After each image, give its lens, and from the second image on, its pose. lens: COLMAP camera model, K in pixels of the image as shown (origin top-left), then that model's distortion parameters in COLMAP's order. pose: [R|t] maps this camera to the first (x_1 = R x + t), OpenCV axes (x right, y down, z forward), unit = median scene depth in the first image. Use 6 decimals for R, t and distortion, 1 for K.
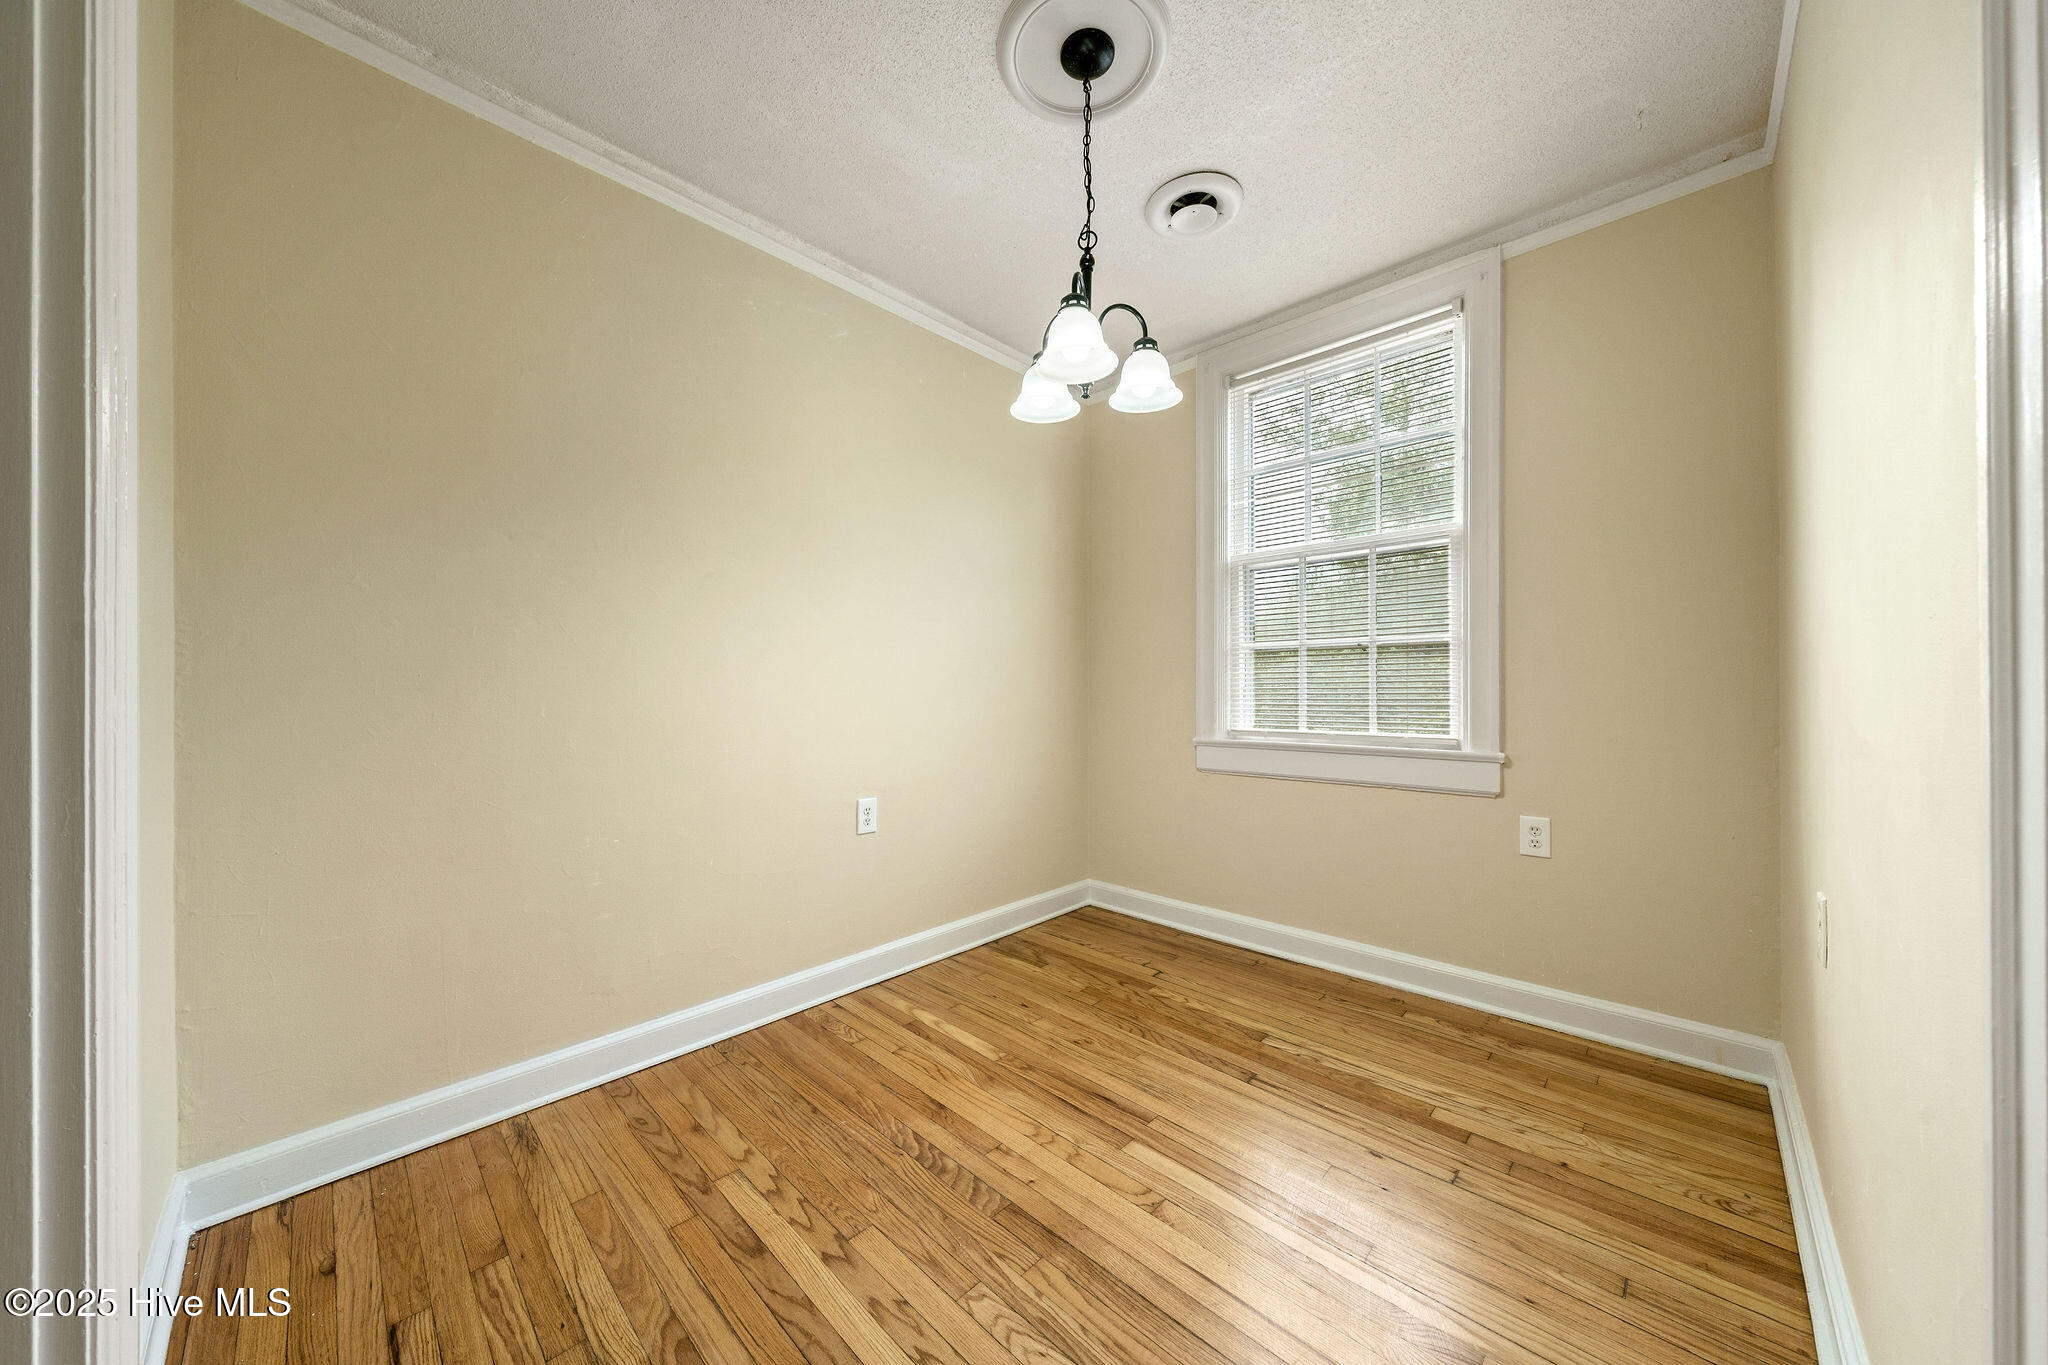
lens RADIAL K [[693.9, 0, 1022.5], [0, 693.9, 688.3], [0, 0, 1]] dist [0.000414, 0.000004]
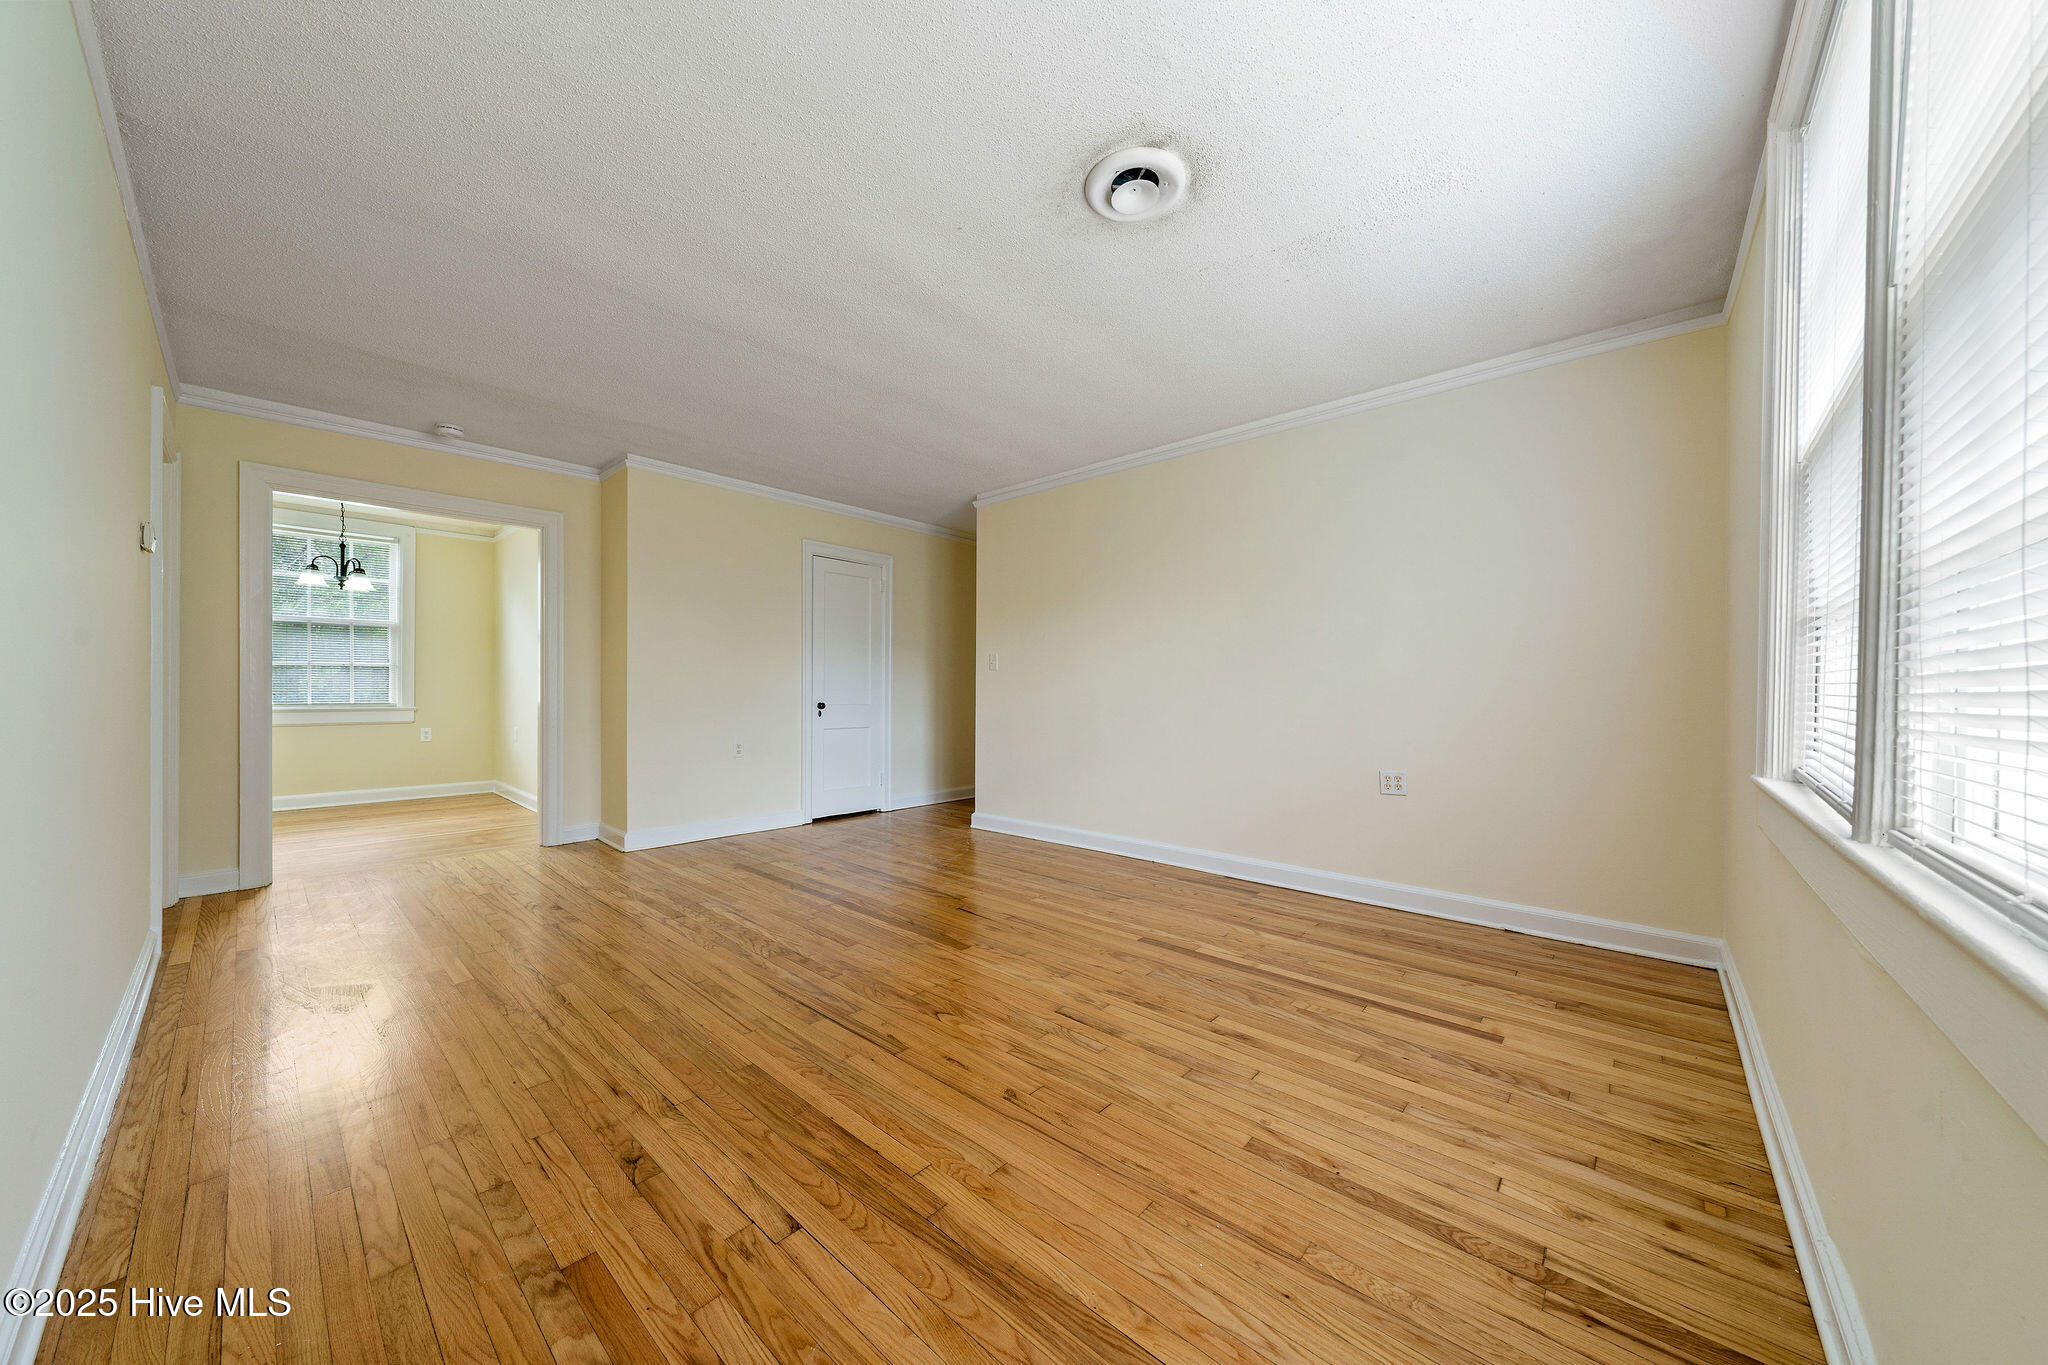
lens RADIAL K [[693.9, 0, 1022.5], [0, 693.9, 688.3], [0, 0, 1]] dist [0.000414, 0.000004]
pose [[-0.035823, 0.004123, 0.999350, -2.937890], [-0.013706, 0.999895, -0.004617, -0.007092], [-0.999264, -0.013863, -0.035763, -1.810115]]
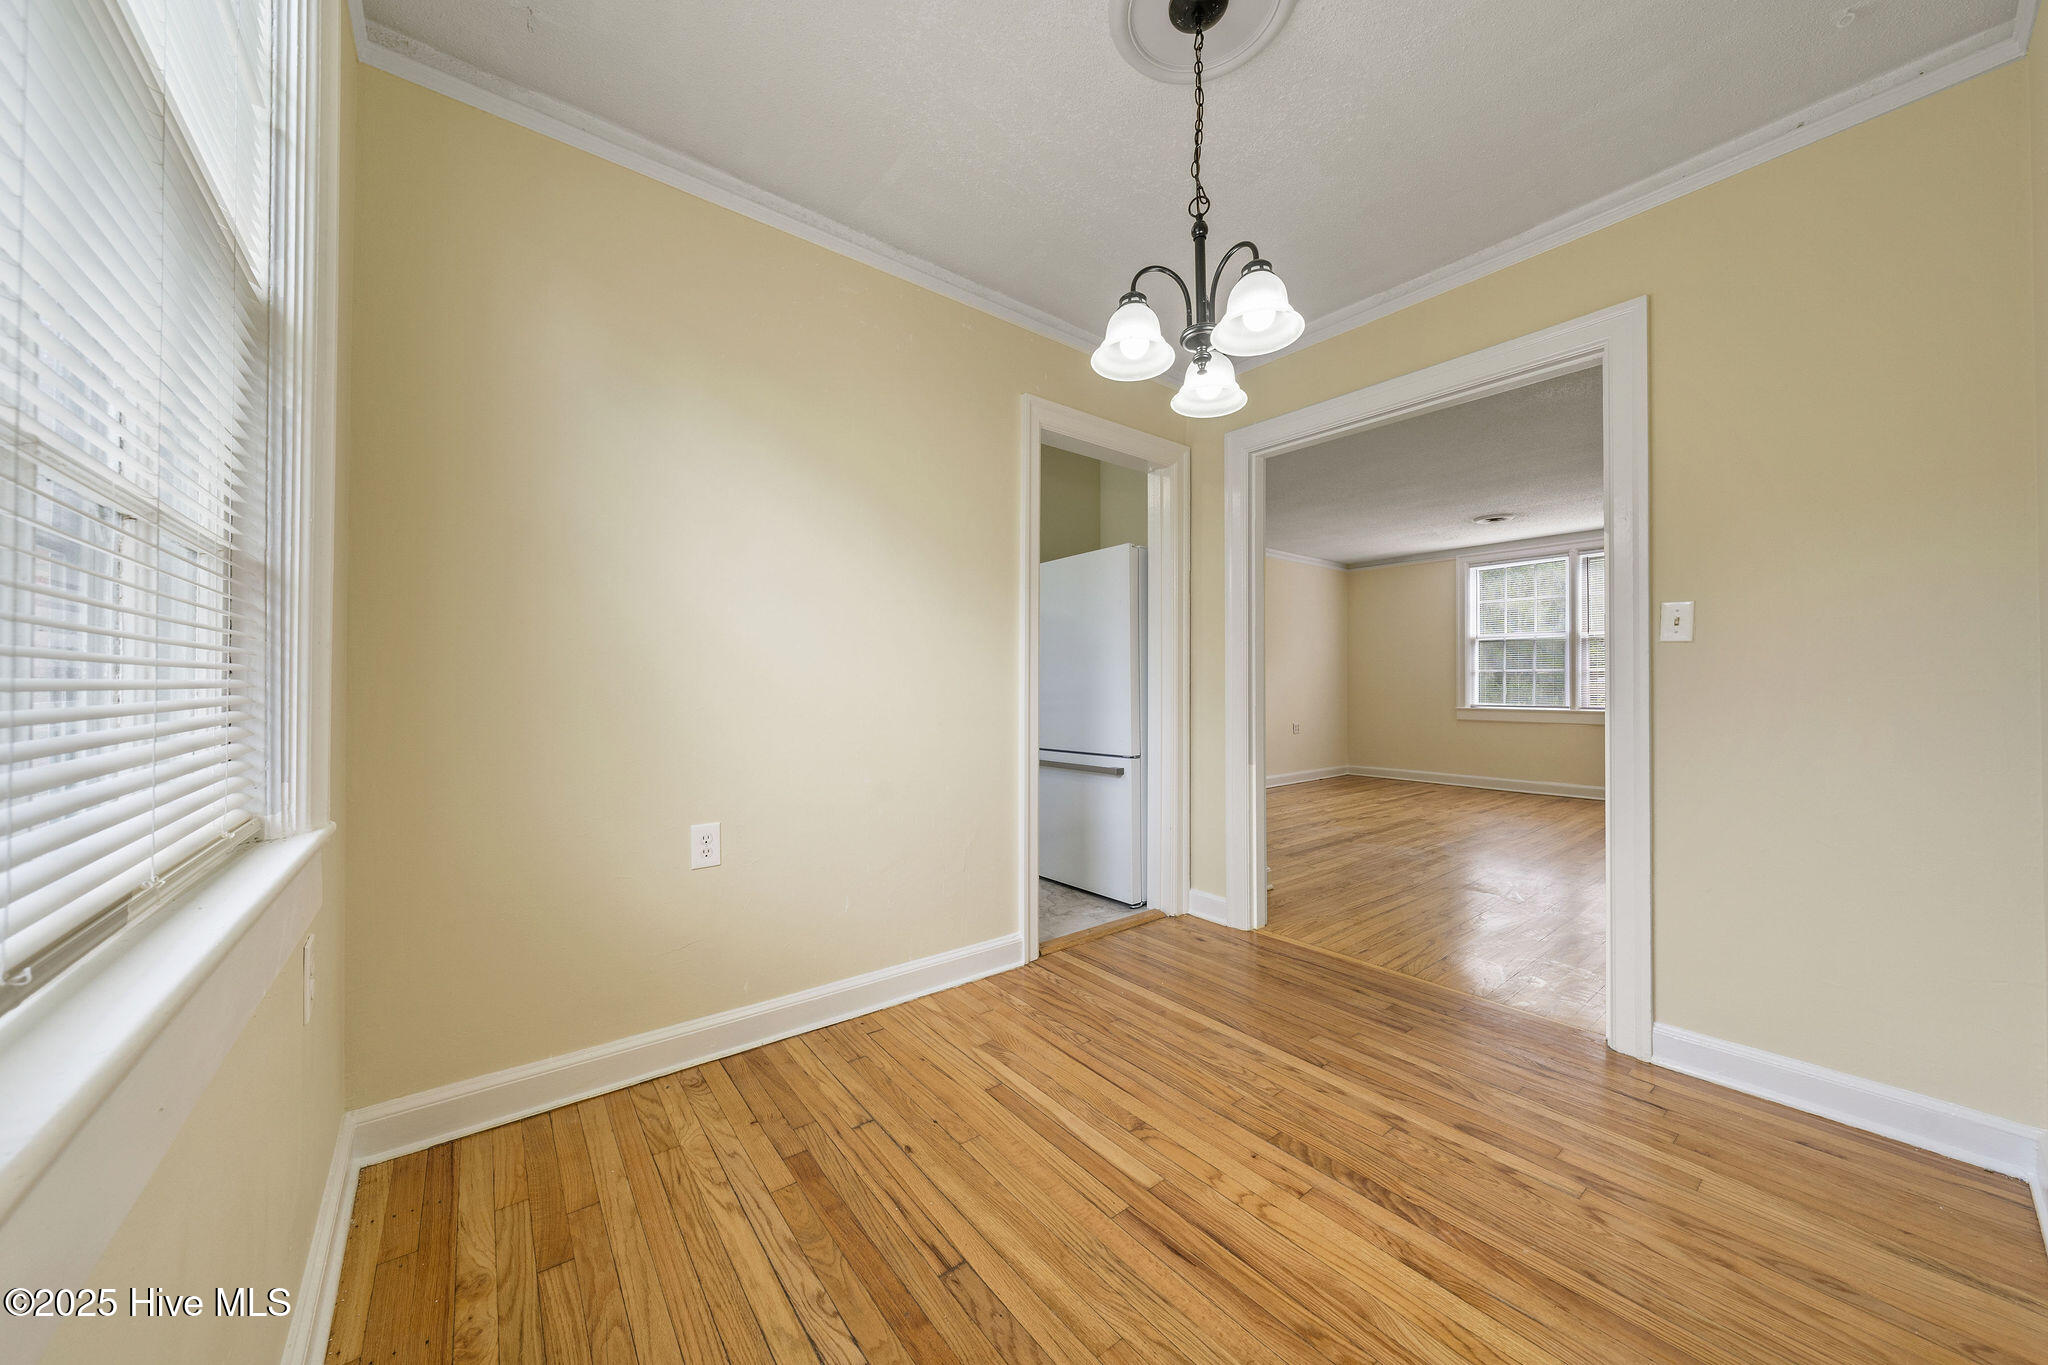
lens RADIAL K [[705.4, 0, 1029.5], [0, 705.4, 683.2], [0, 0, 1]] dist [-0.001128, -0.000062]
pose [[-0.992099, 0.000268, 0.125457, 0.189885], [-0.001335, 0.999919, -0.012695, 0.007049], [-0.125450, -0.012763, -0.992018, 1.851931]]
